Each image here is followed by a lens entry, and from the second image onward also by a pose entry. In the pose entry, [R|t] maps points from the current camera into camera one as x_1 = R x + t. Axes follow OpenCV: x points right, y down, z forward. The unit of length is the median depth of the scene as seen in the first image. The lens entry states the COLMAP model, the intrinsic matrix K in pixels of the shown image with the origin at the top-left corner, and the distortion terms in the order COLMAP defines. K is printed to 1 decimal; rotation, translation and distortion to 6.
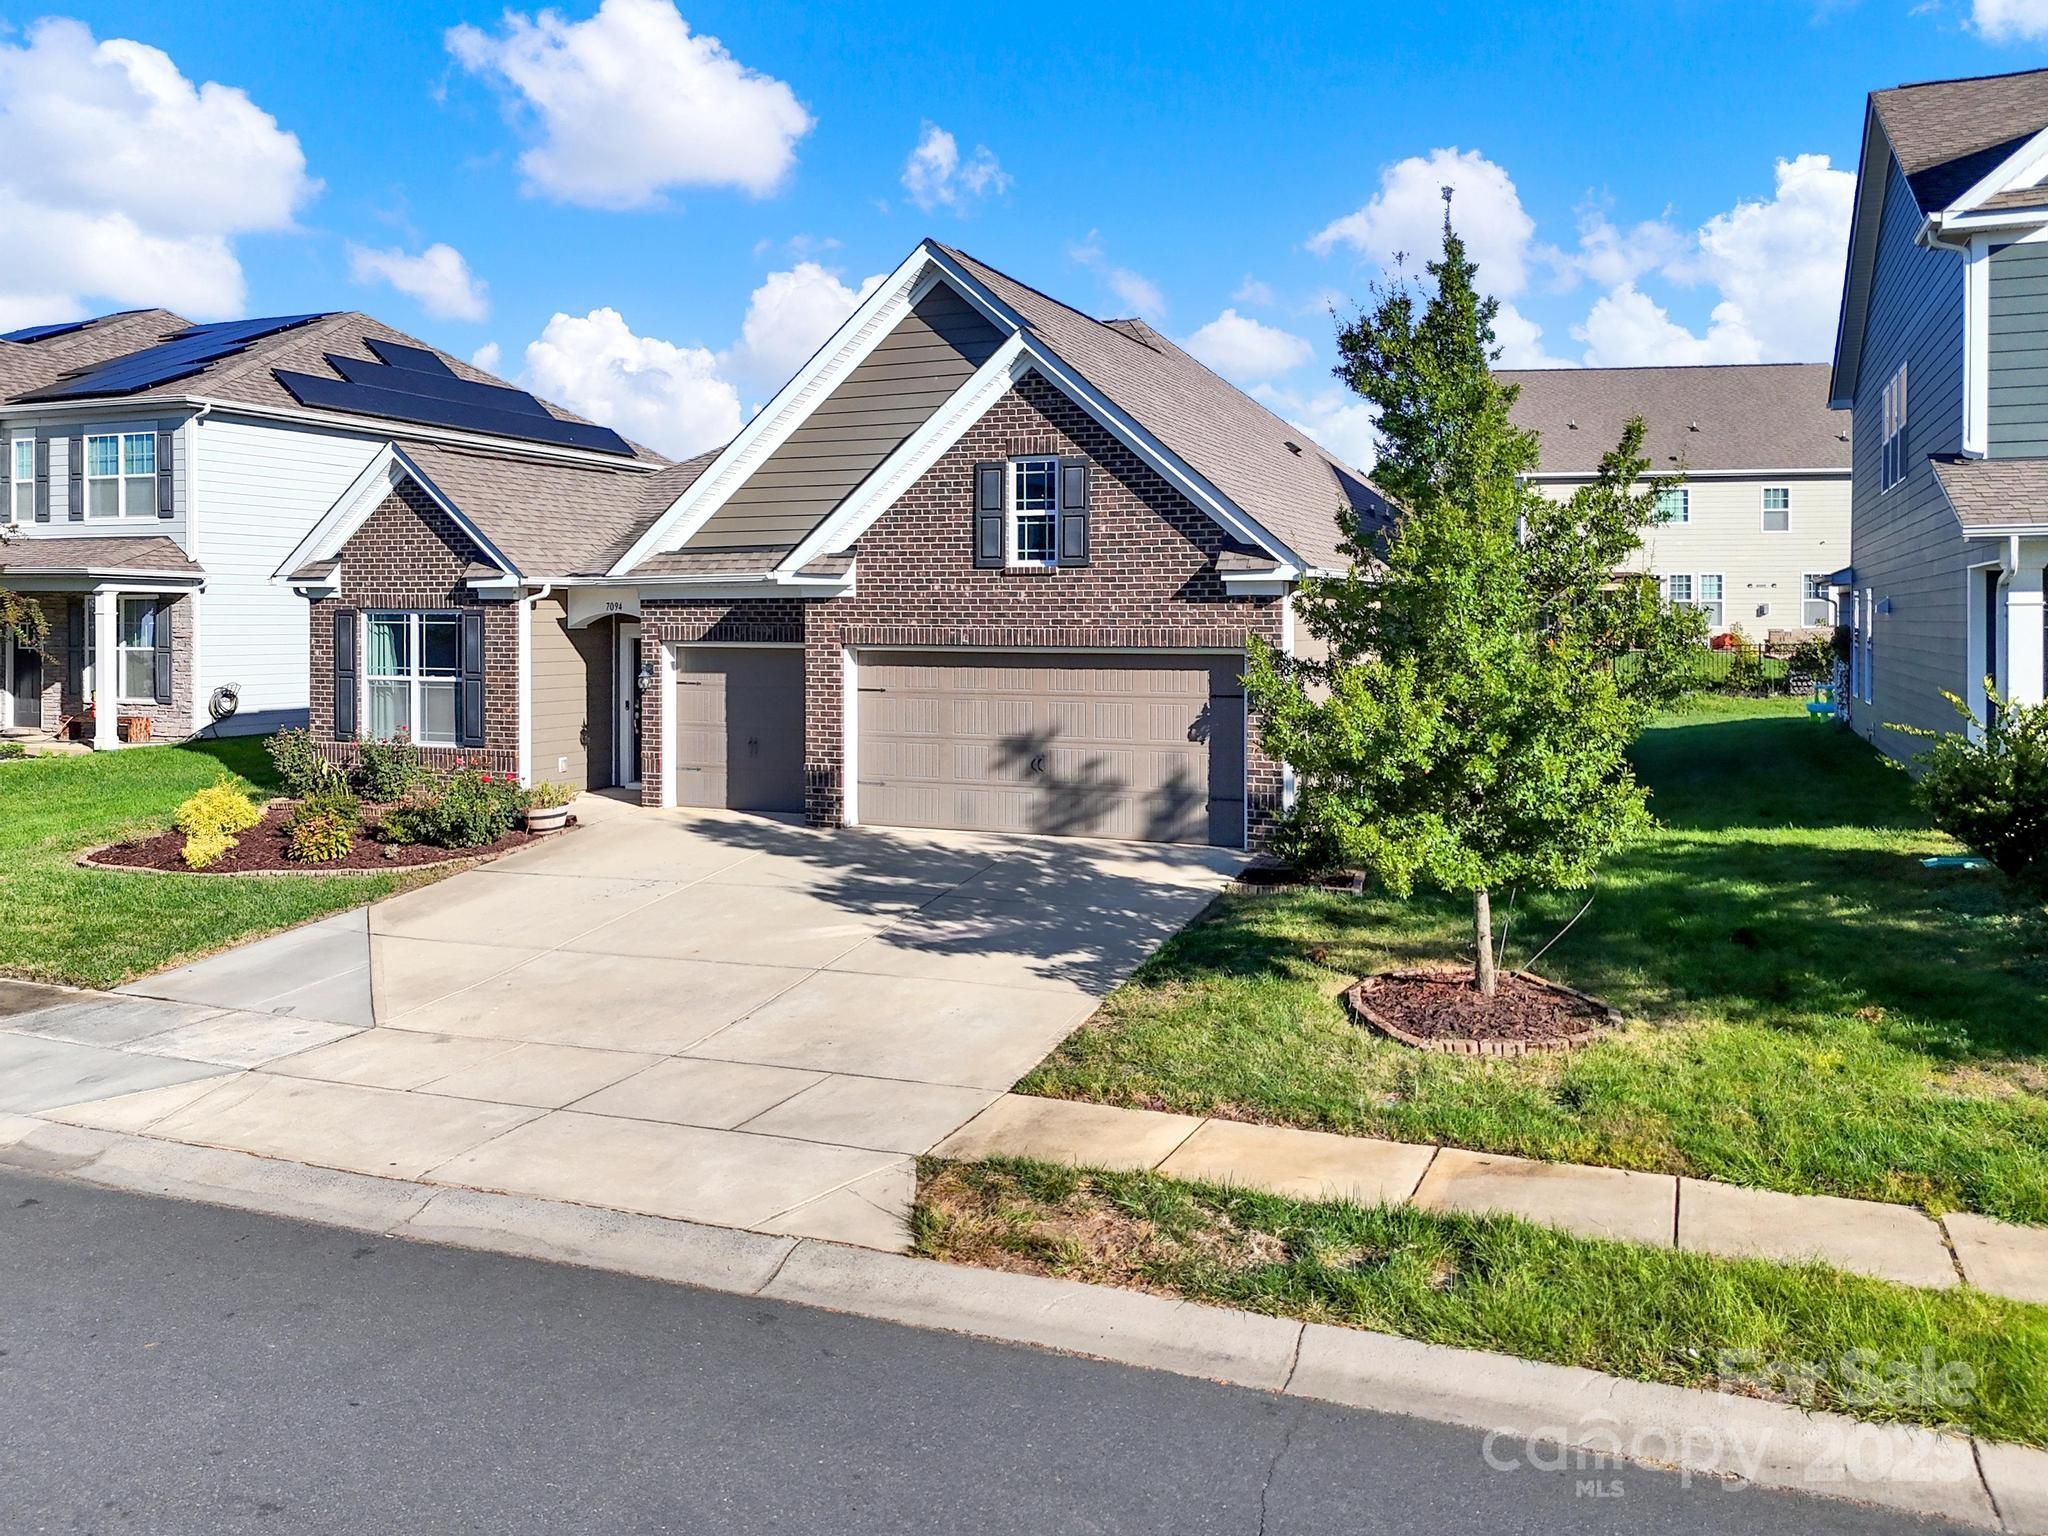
lens RADIAL K [[1568.6, 0, 1023.7], [0, 1568.6, 639.3], [0, 0, 1]] dist [0.064955, -0.103488]
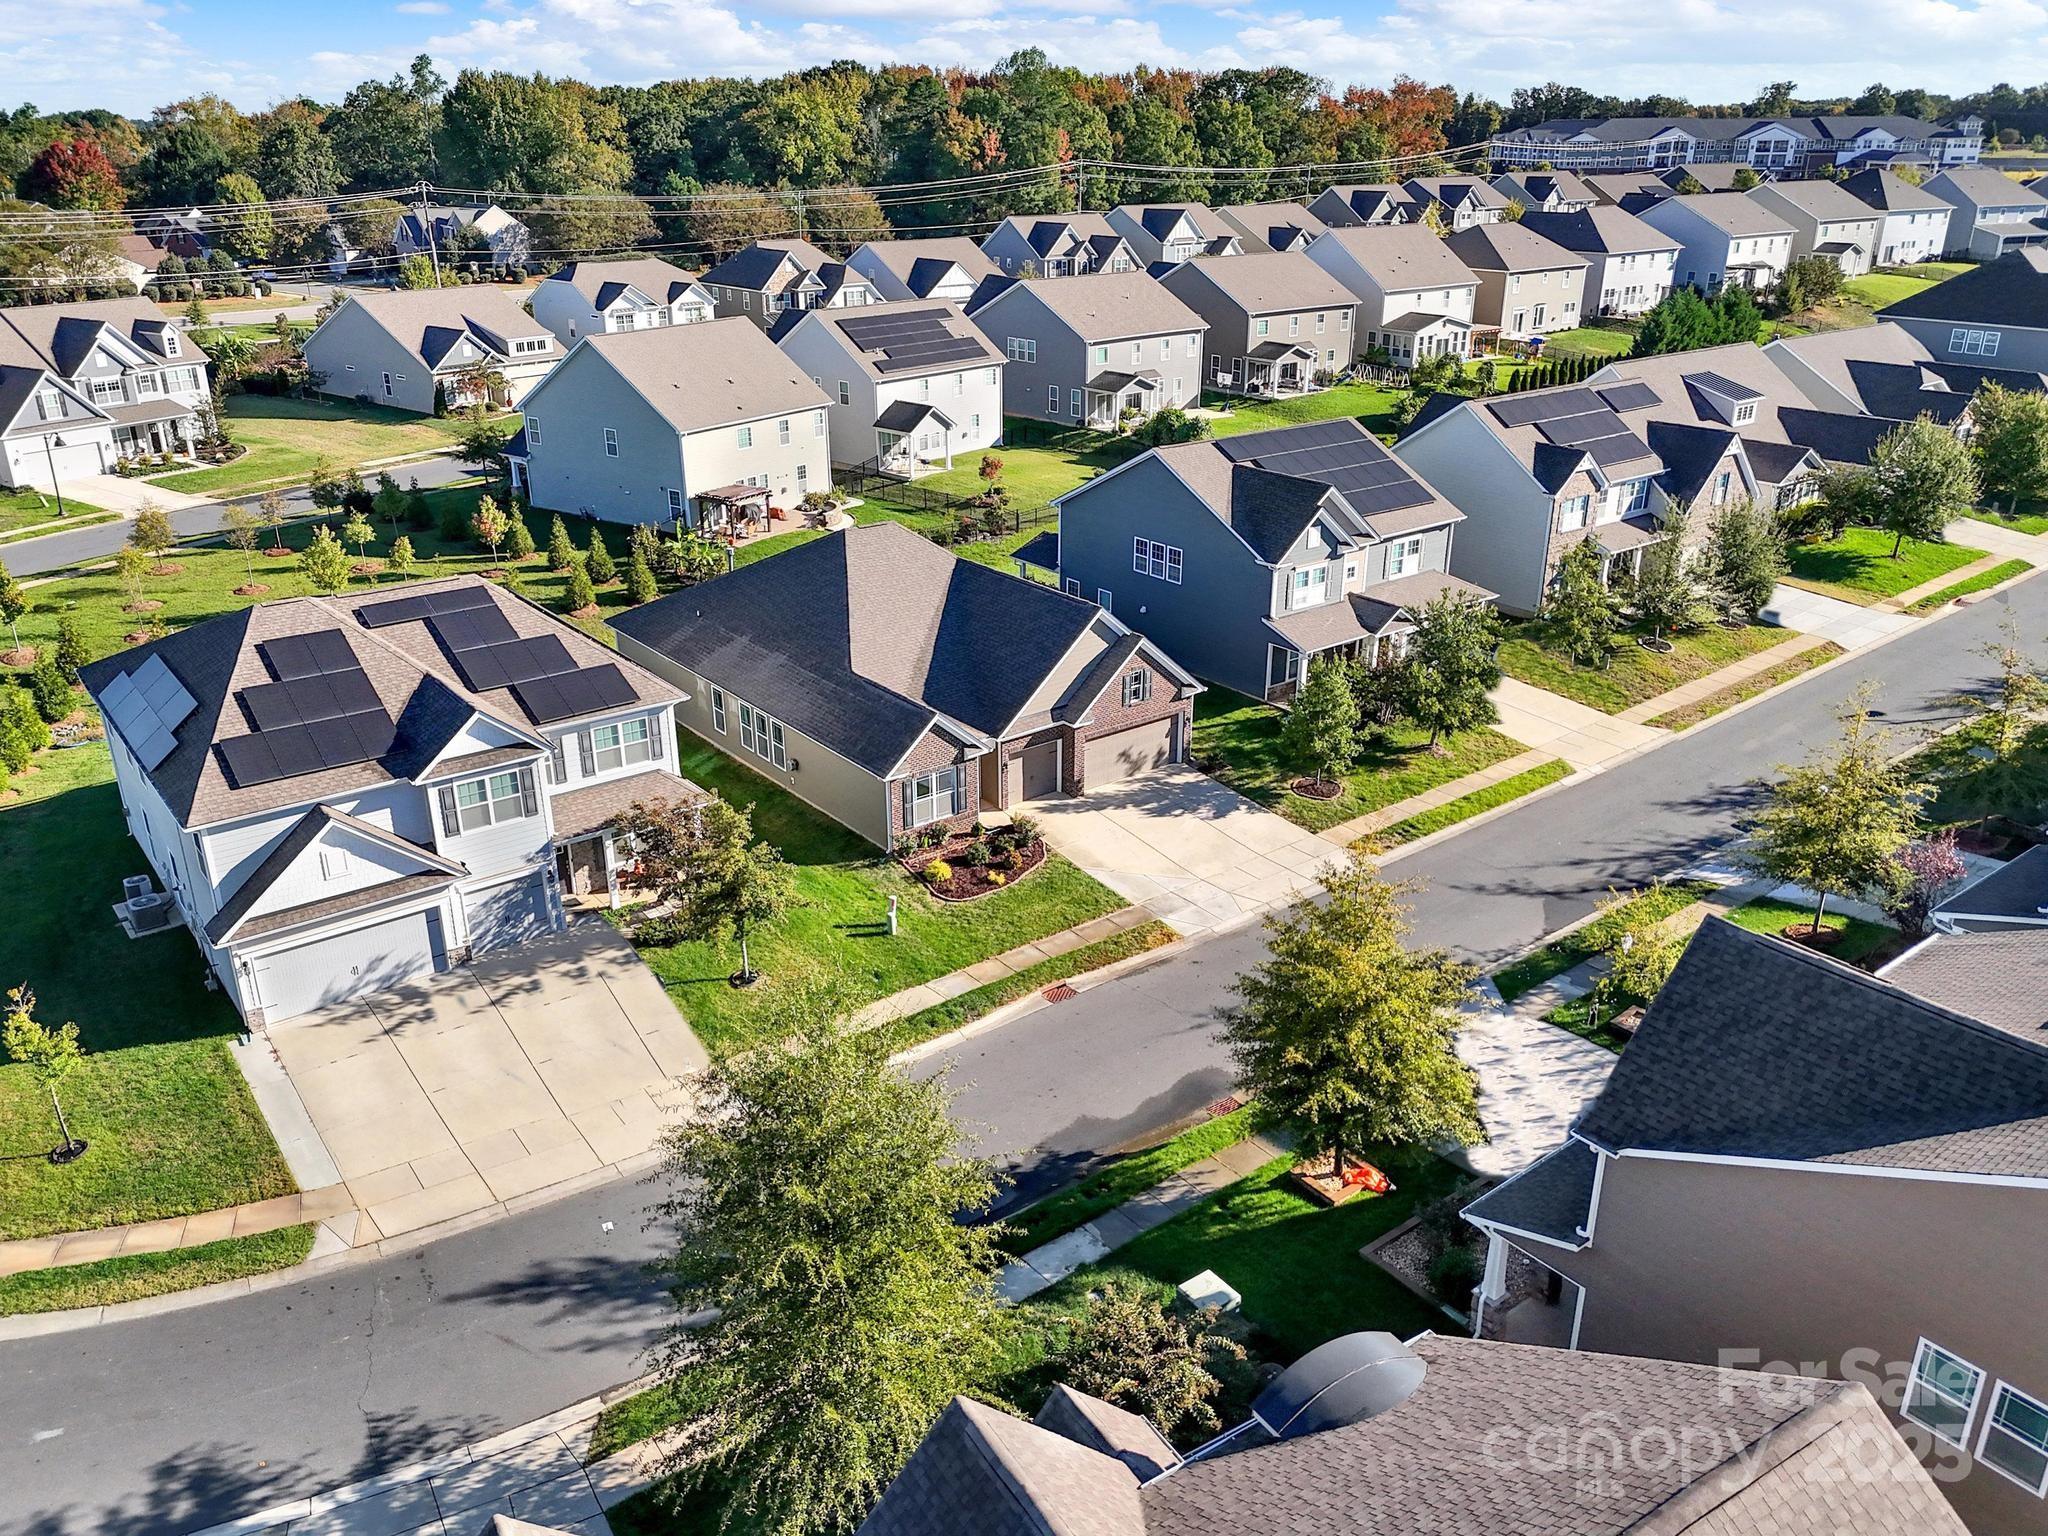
lens RADIAL K [[1527.6, 0, 1024.0], [0, 1527.6, 768.0], [0, 0, 1]] dist [0.078711, -0.081761]
pose [[0.483626, -0.334152, 0.808980, -2.720741], [0.018159, 0.927890, 0.372412, -1.105861], [-0.875086, -0.165418, 0.454820, -0.278459]]
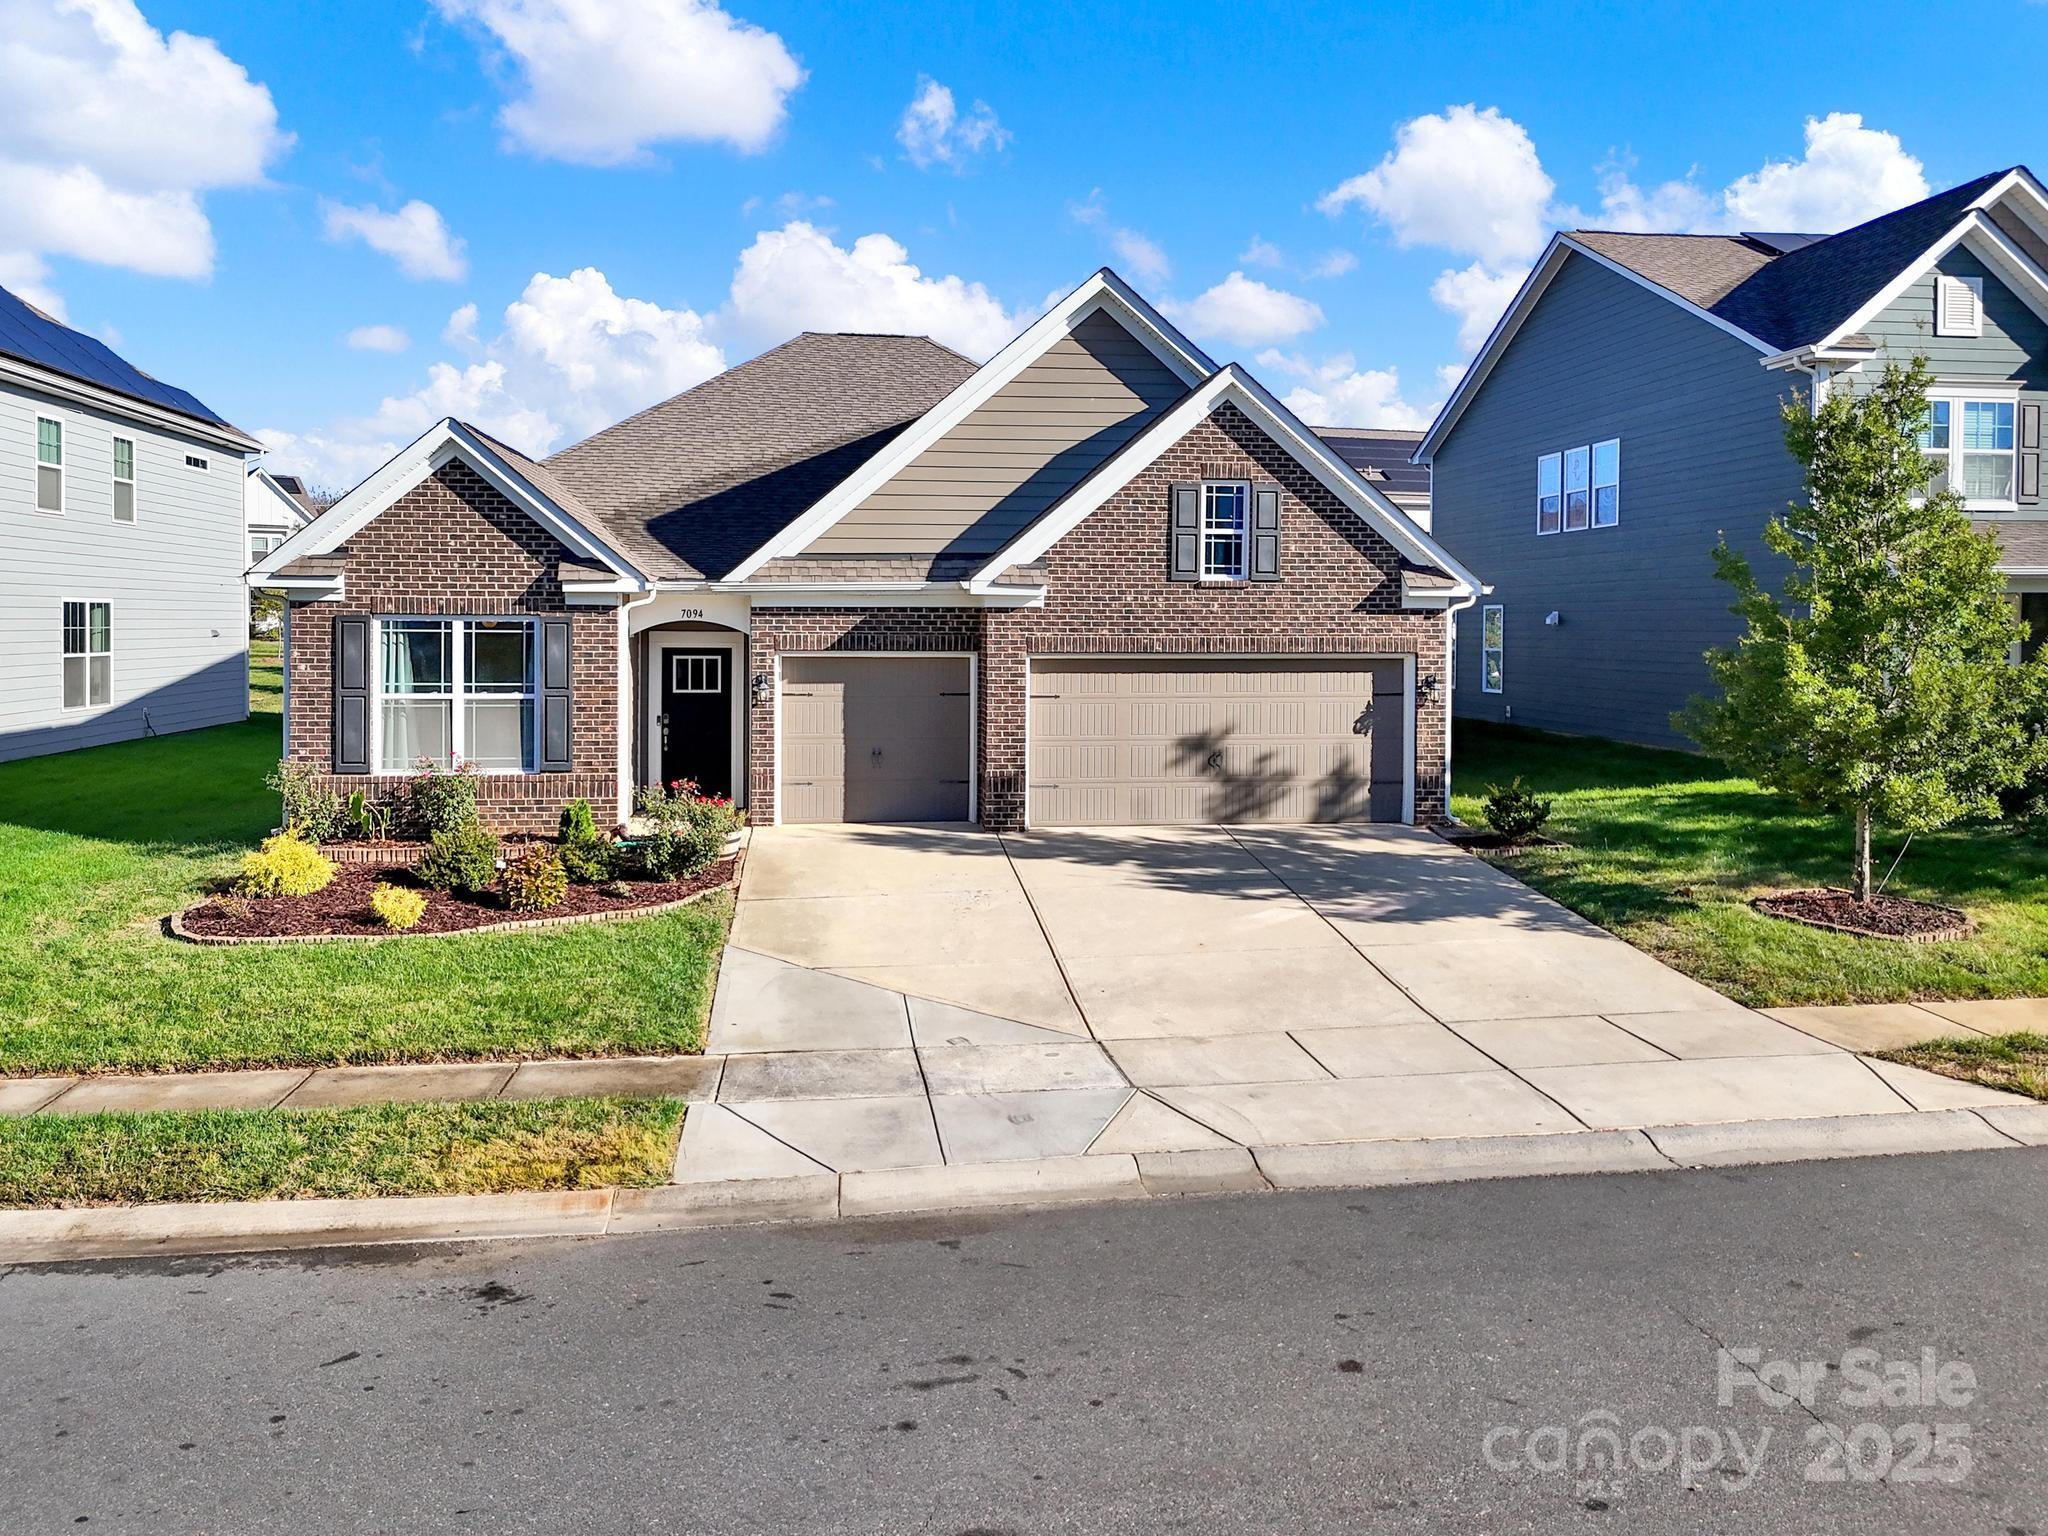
lens RADIAL K [[1568.6, 0, 1023.7], [0, 1568.6, 639.3], [0, 0, 1]] dist [0.064955, -0.103488]
pose [[0.854502, -0.000911, 0.519448, -0.676549], [0.005658, 0.999955, -0.007554, 0.002521], [-0.519418, 0.009393, 0.854469, 0.128932]]
